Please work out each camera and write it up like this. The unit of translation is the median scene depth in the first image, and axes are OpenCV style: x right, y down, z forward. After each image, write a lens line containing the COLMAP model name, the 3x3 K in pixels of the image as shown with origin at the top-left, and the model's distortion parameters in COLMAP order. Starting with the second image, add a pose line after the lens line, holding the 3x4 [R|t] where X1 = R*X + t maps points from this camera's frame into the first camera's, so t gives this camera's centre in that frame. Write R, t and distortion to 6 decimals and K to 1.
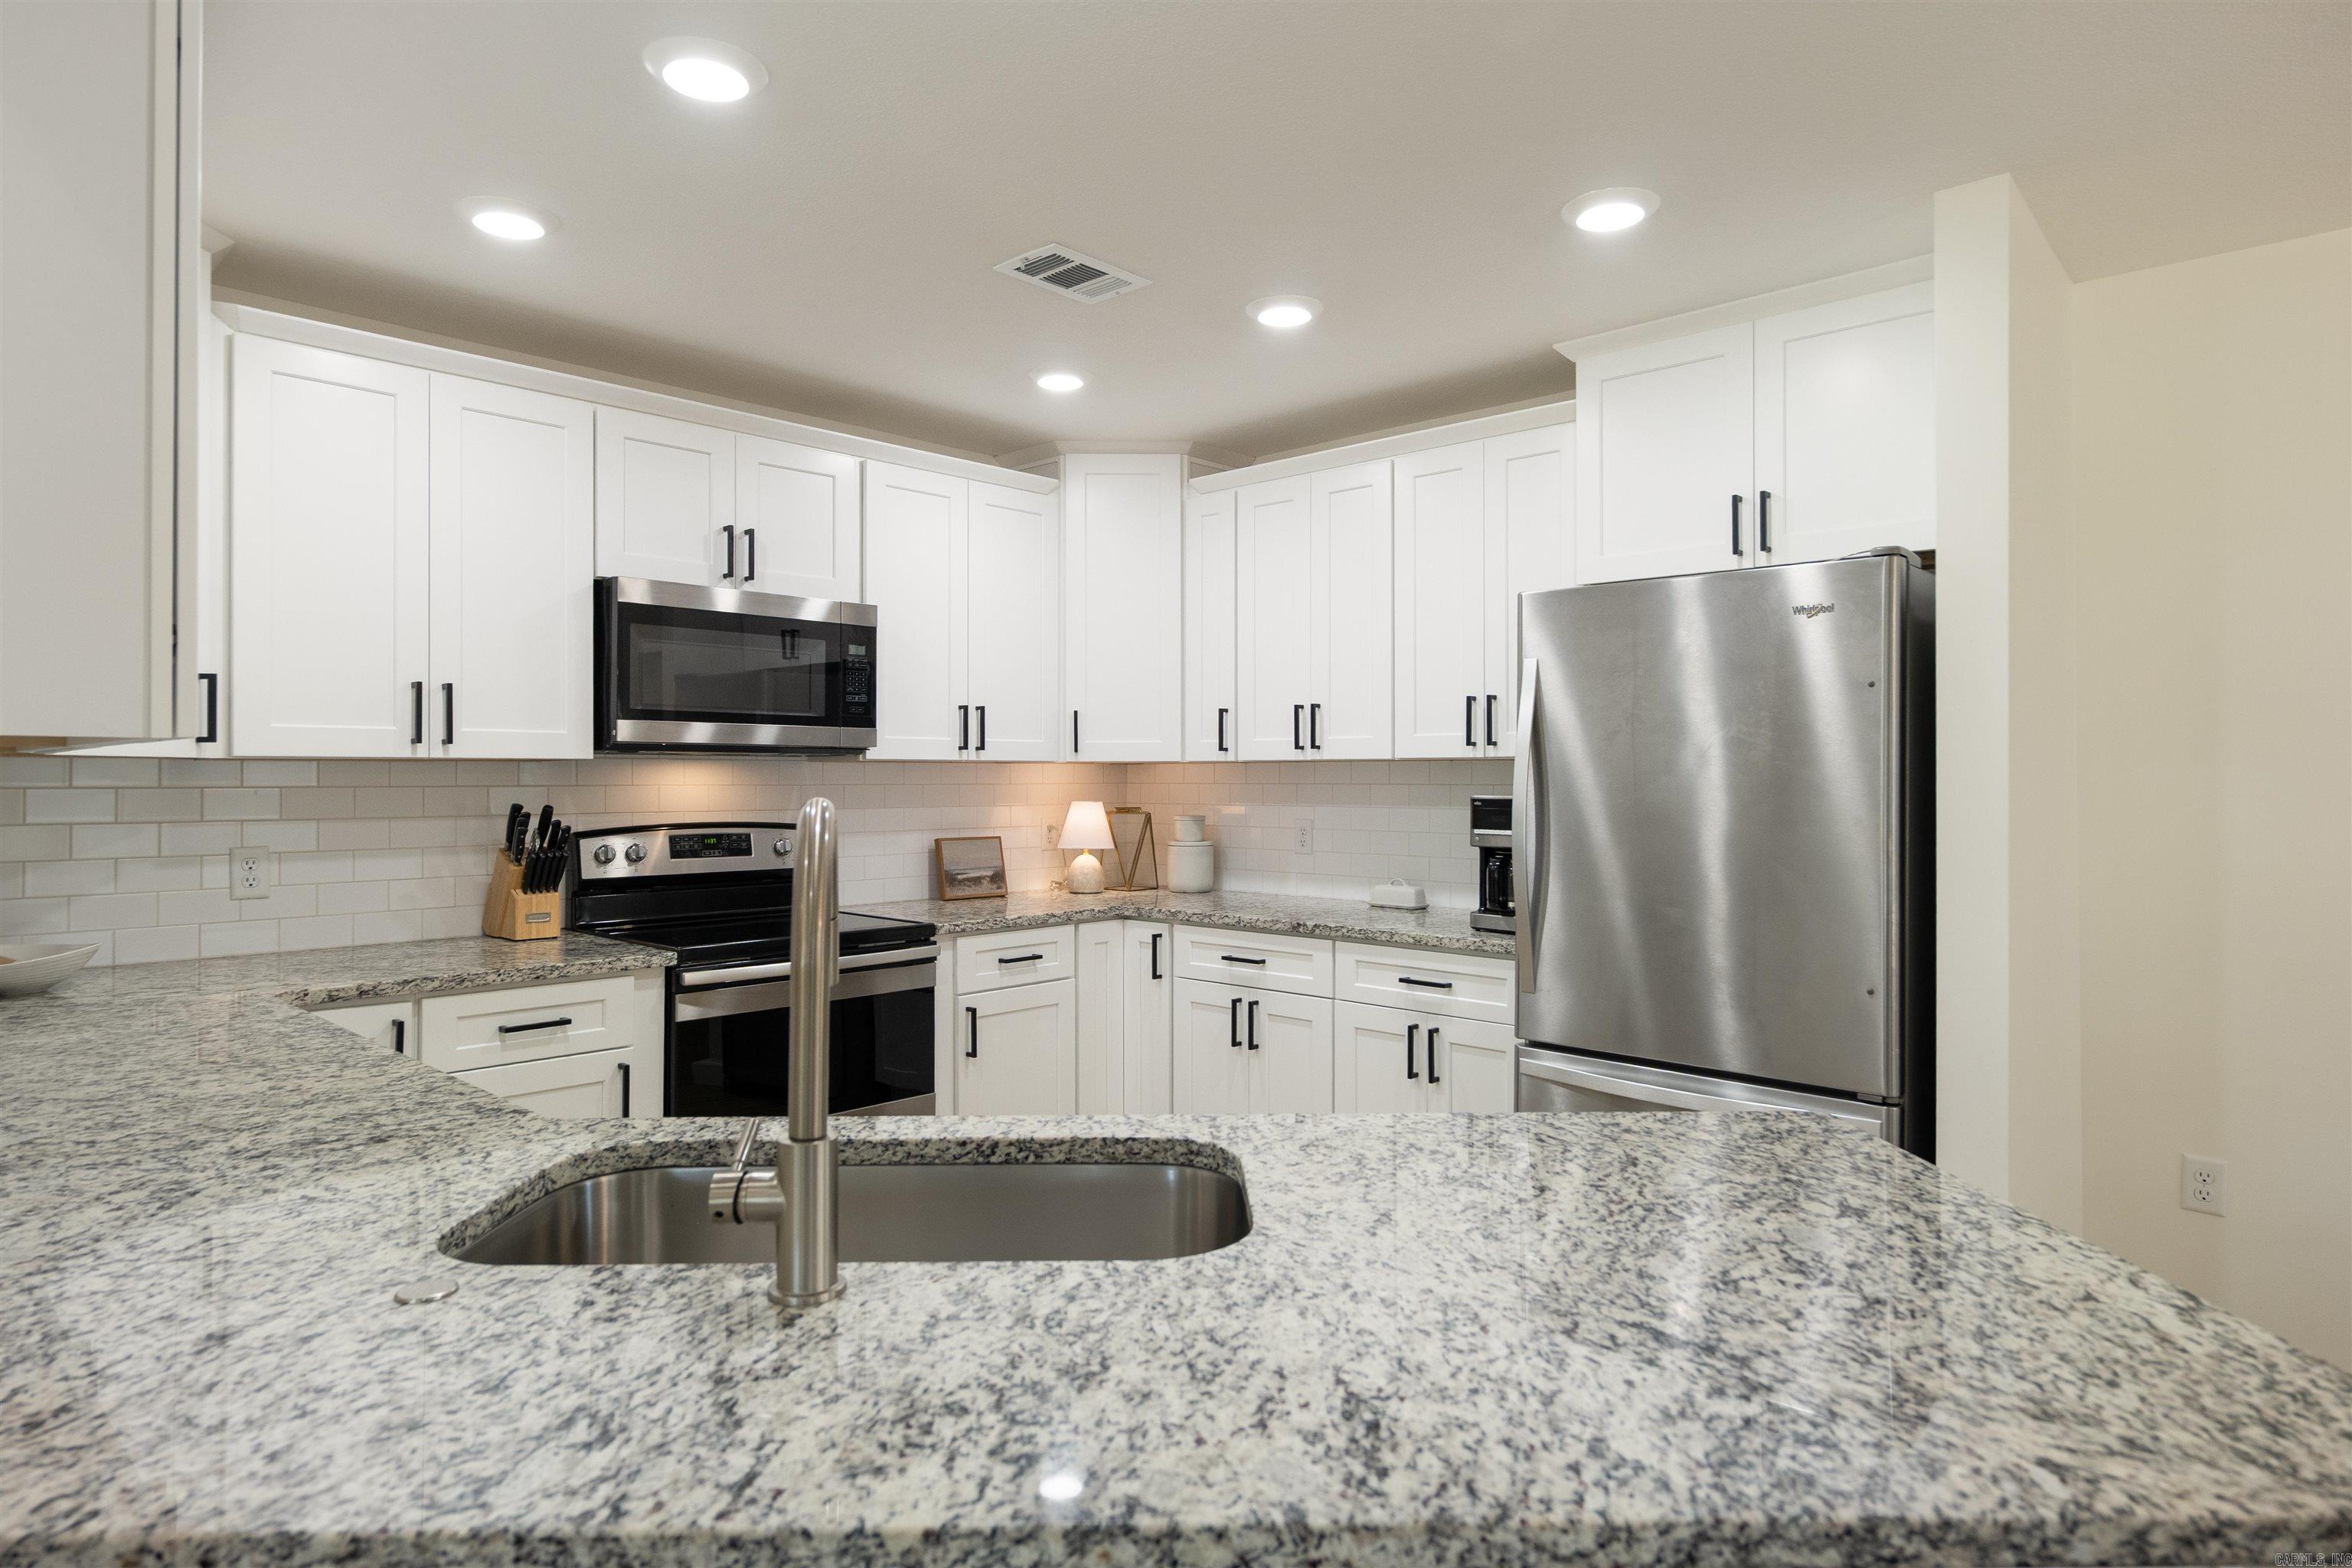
lens RADIAL K [[1345.9, 0, 1192.5], [0, 1345.9, 753.3], [0, 0, 1]] dist [0.001118, 0.002113]
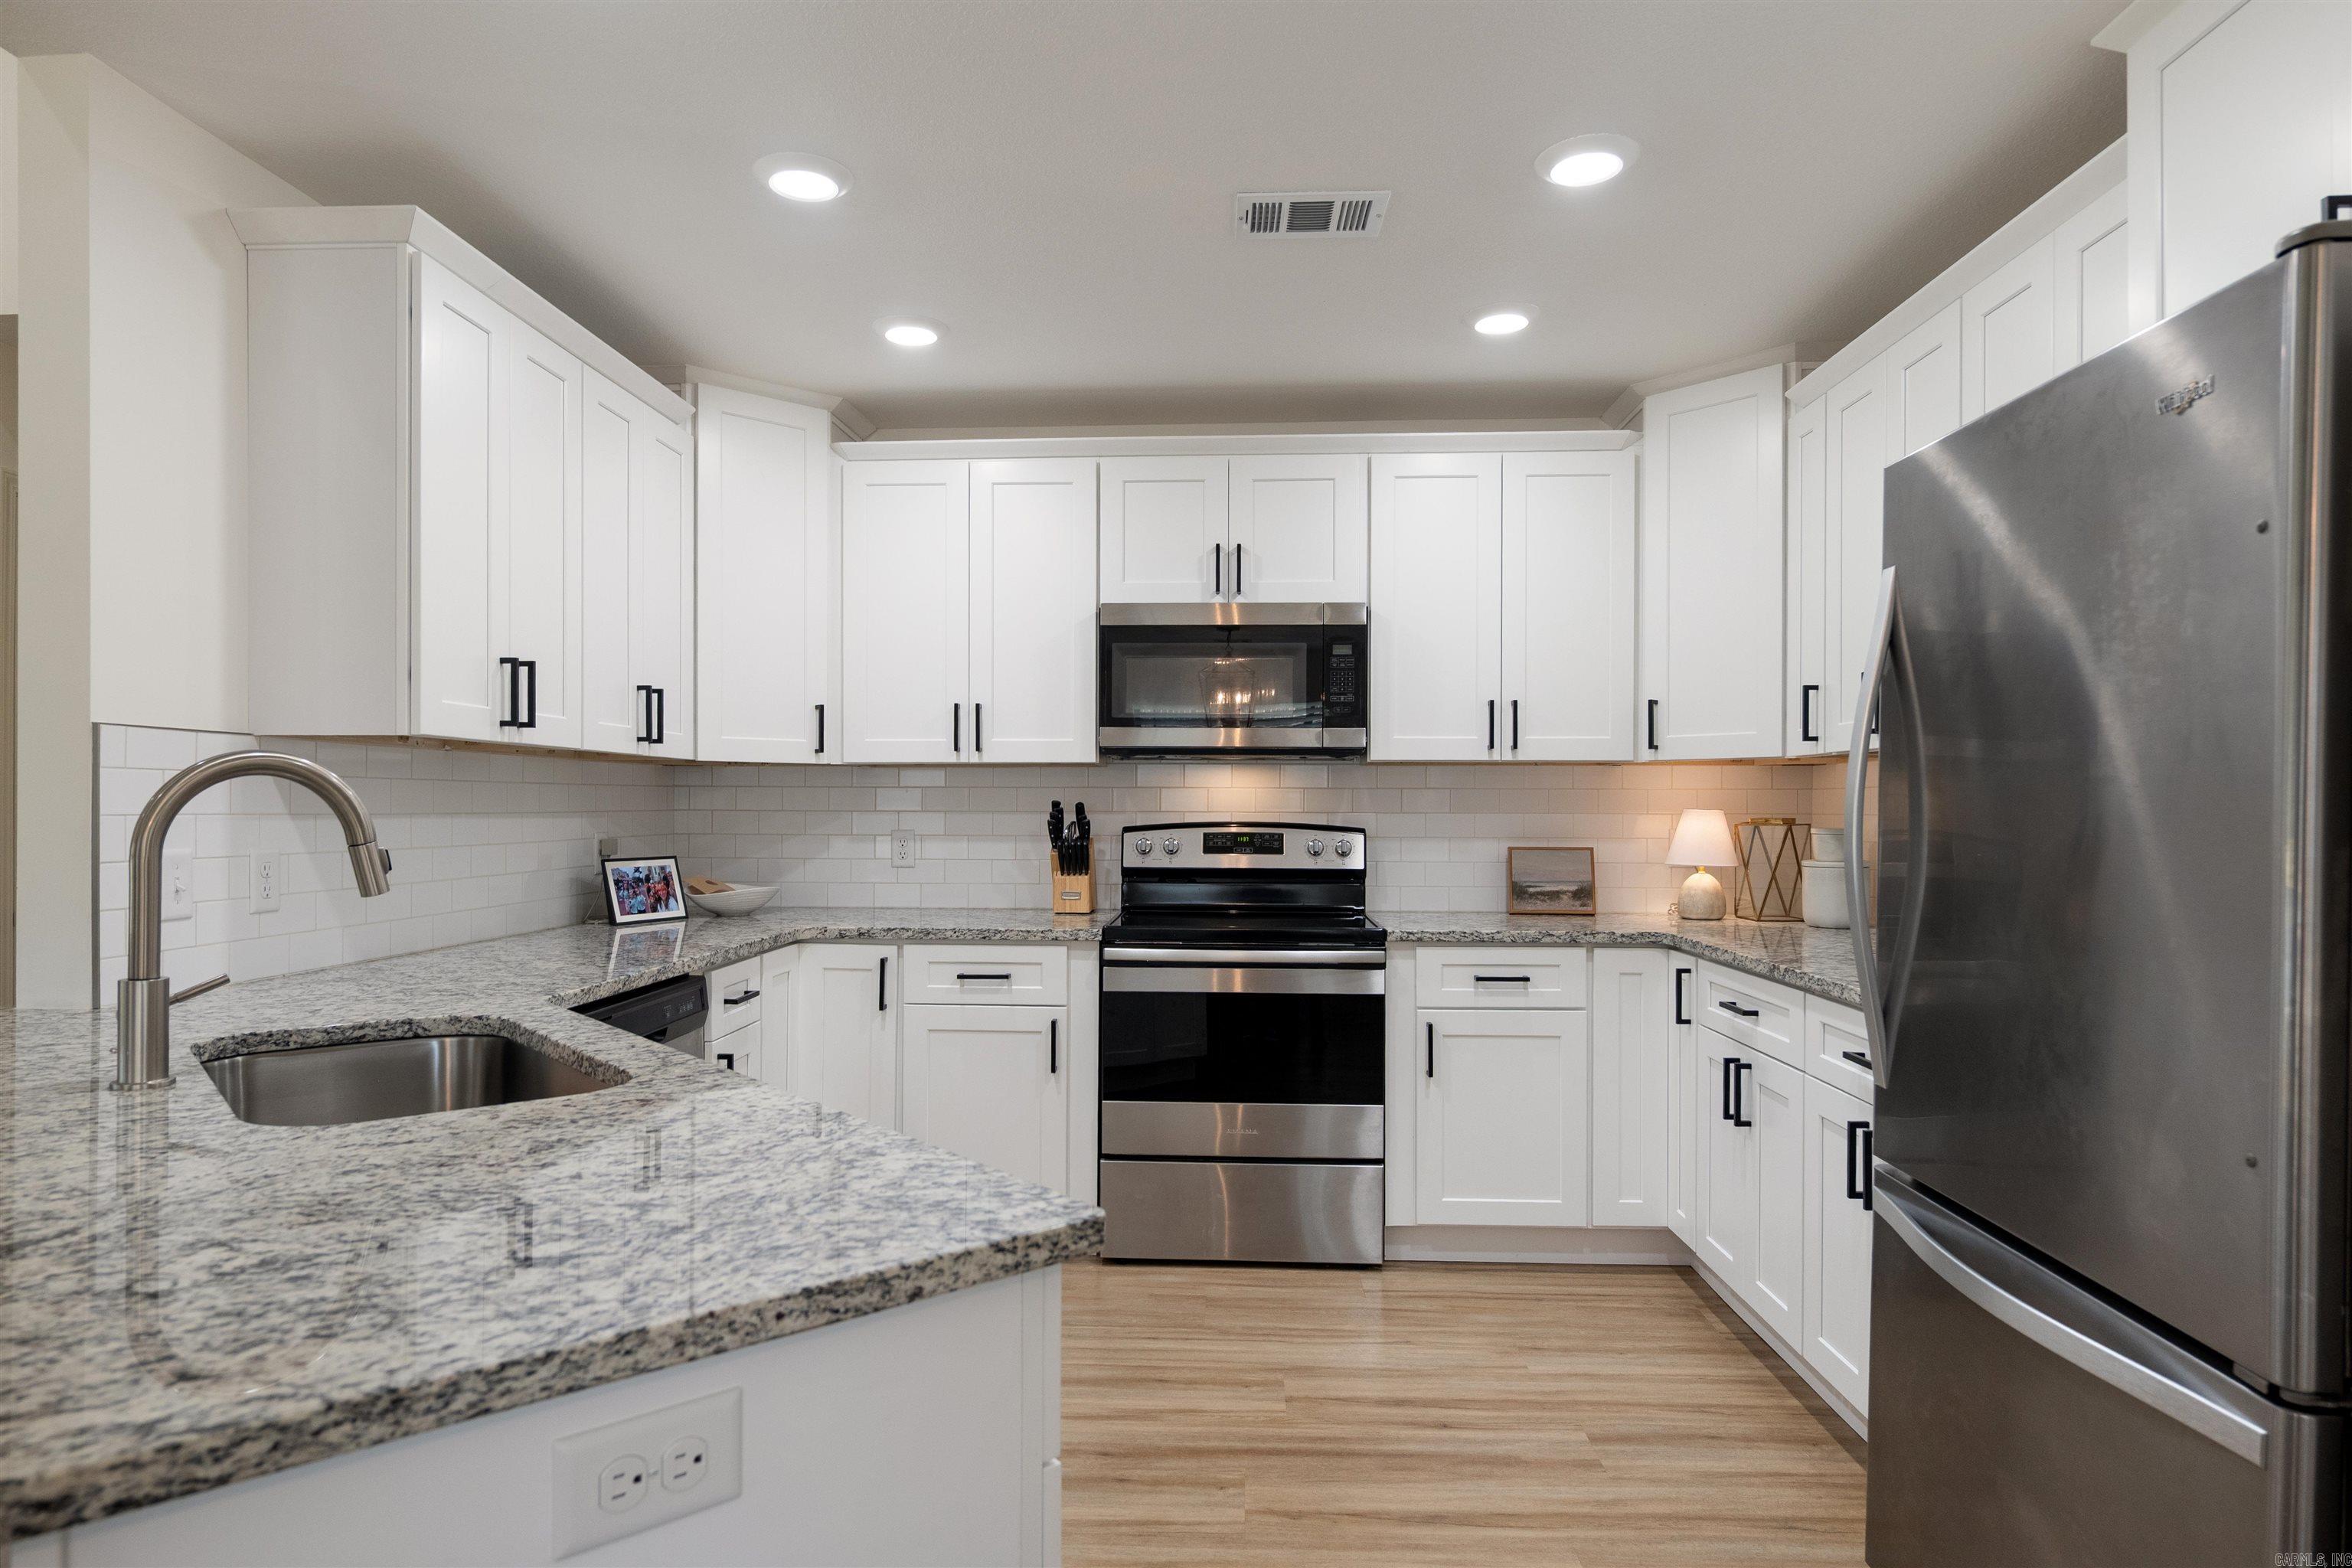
lens RADIAL K [[1345.9, 0, 1162.1], [0, 1345.9, 800.8], [0, 0, 1]] dist [0.001118, 0.002113]
pose [[0.631777, -0.002217, -0.775147, 0.432163], [0.010168, 0.999934, 0.005427, 0.027694], [0.775083, -0.011310, 0.631758, 0.265812]]
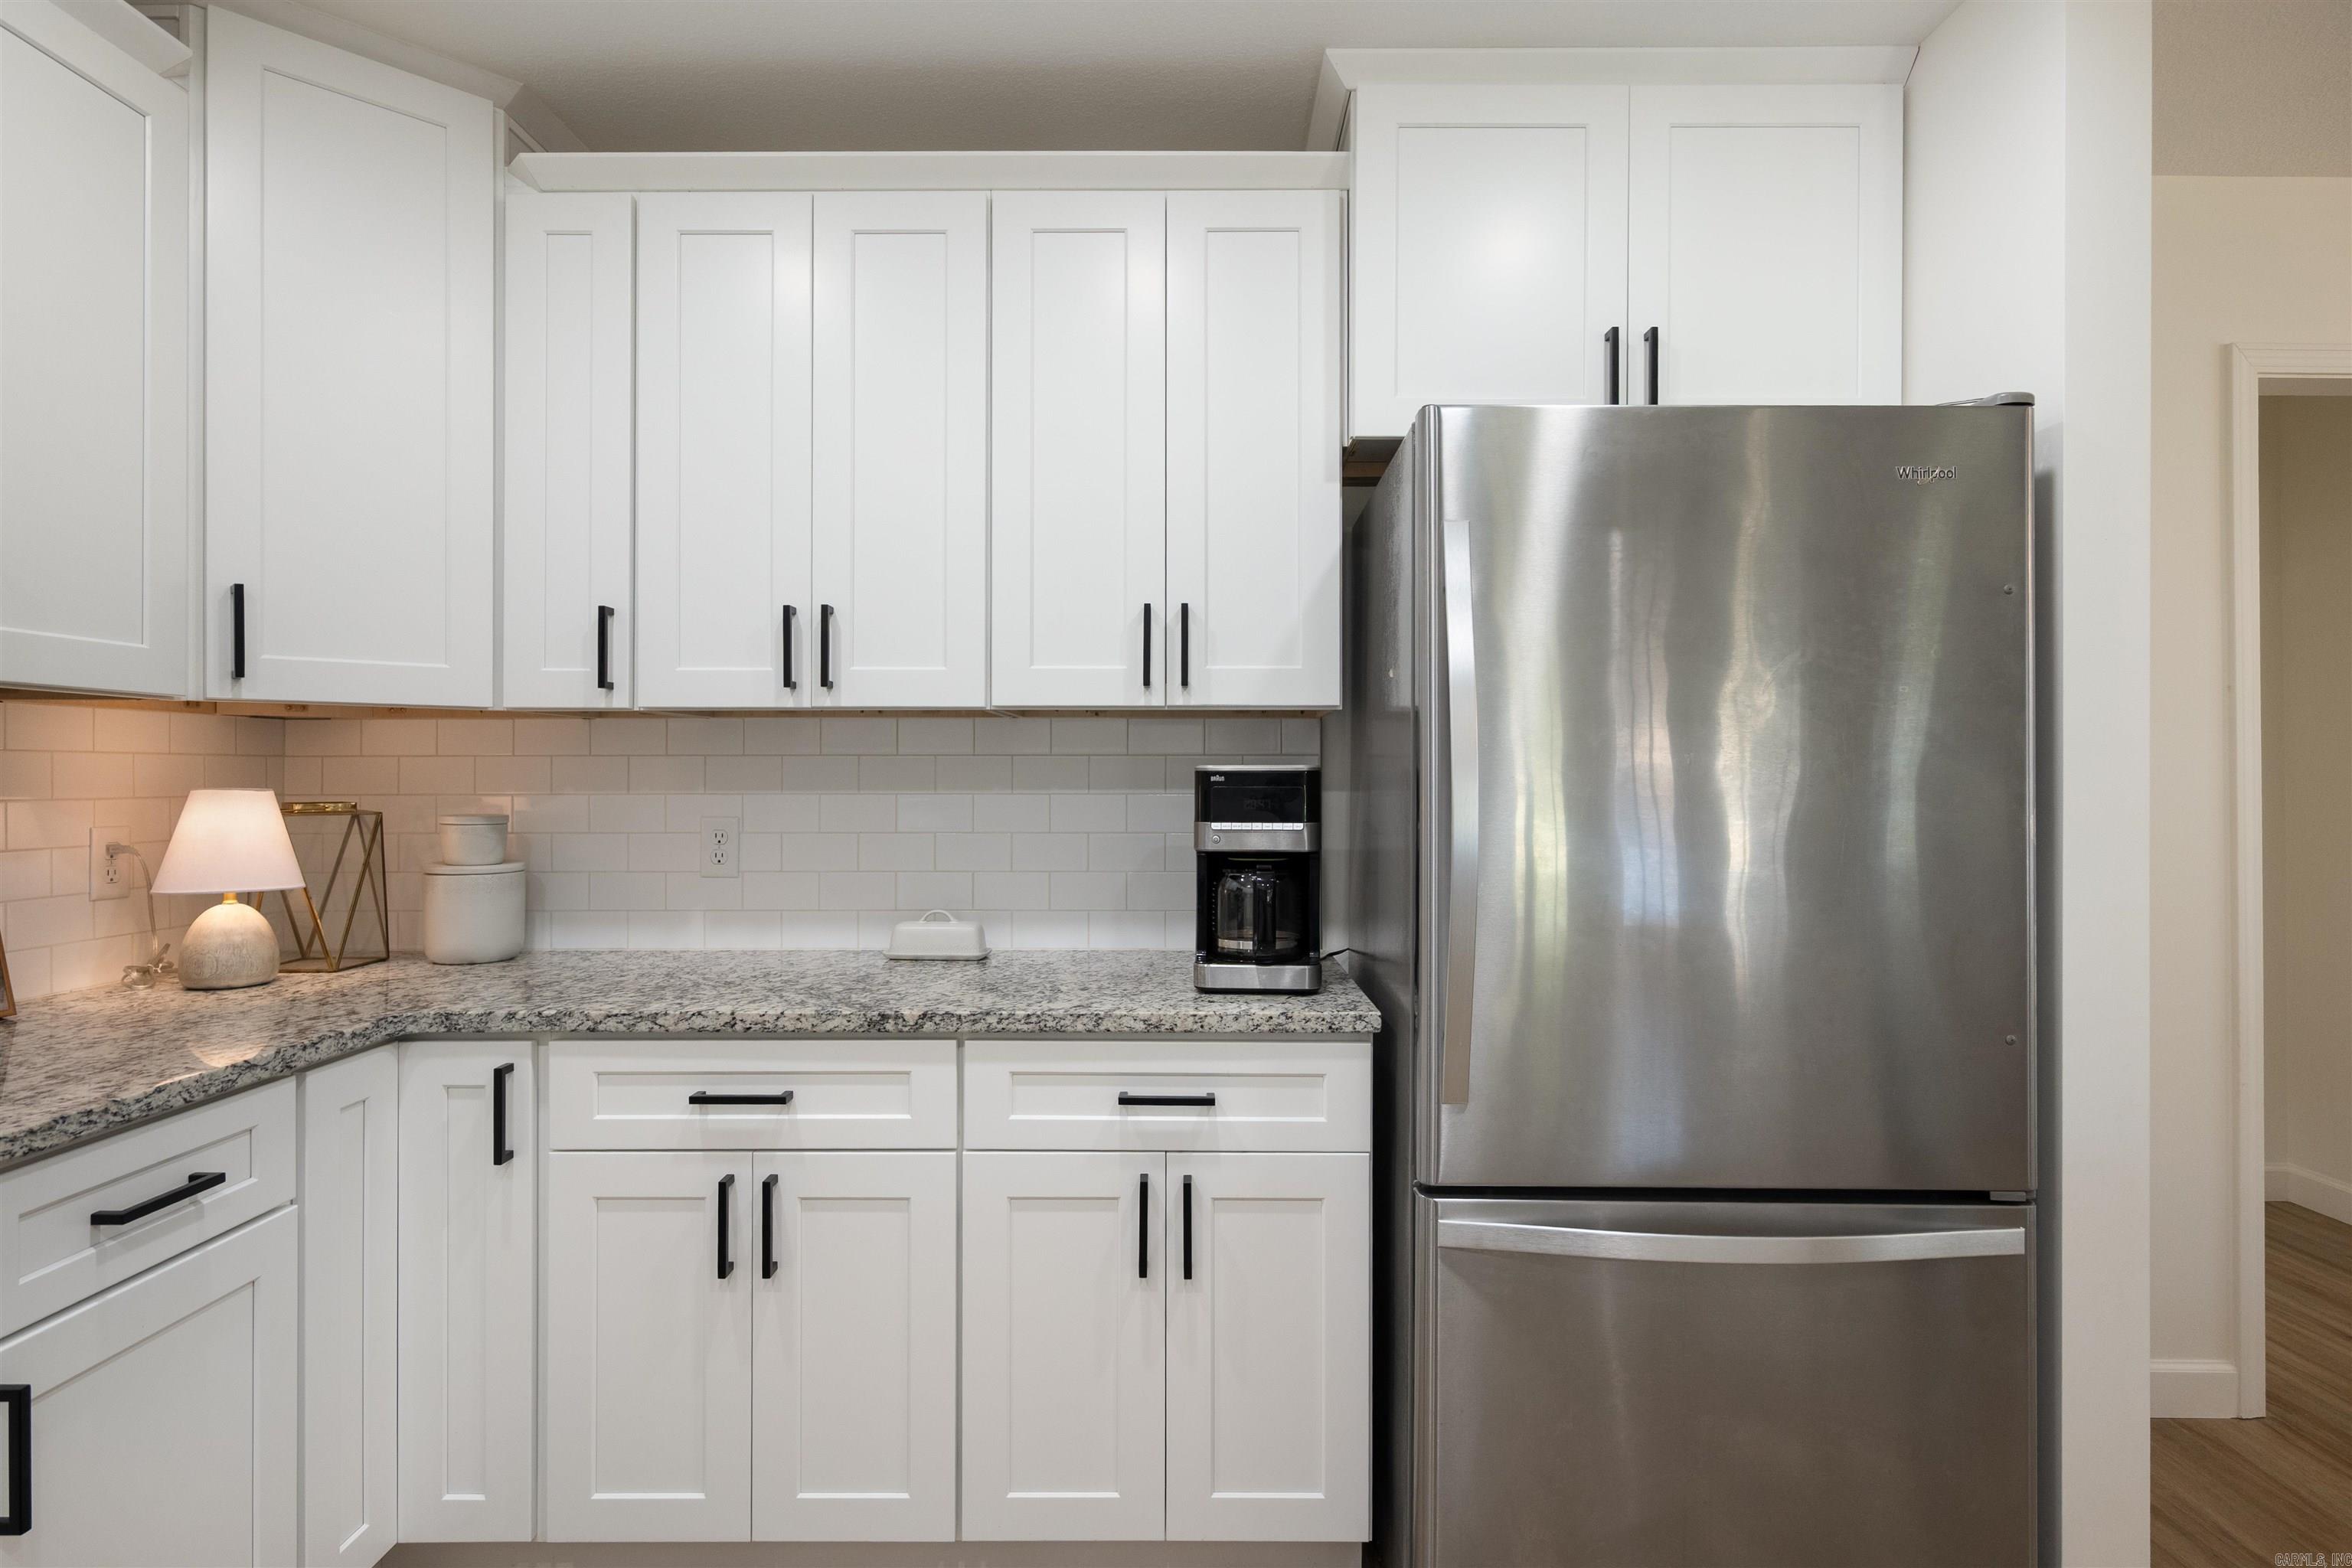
lens RADIAL K [[1260.2, 0, 1179.6], [0, 1260.2, 754.2], [0, 0, 1]] dist [0.002885, 0.001698]
pose [[0.738198, 0.007938, 0.674537, -0.161313], [-0.009093, 0.999957, -0.001817, 0.025649], [-0.674522, -0.004792, 0.738239, 0.554651]]
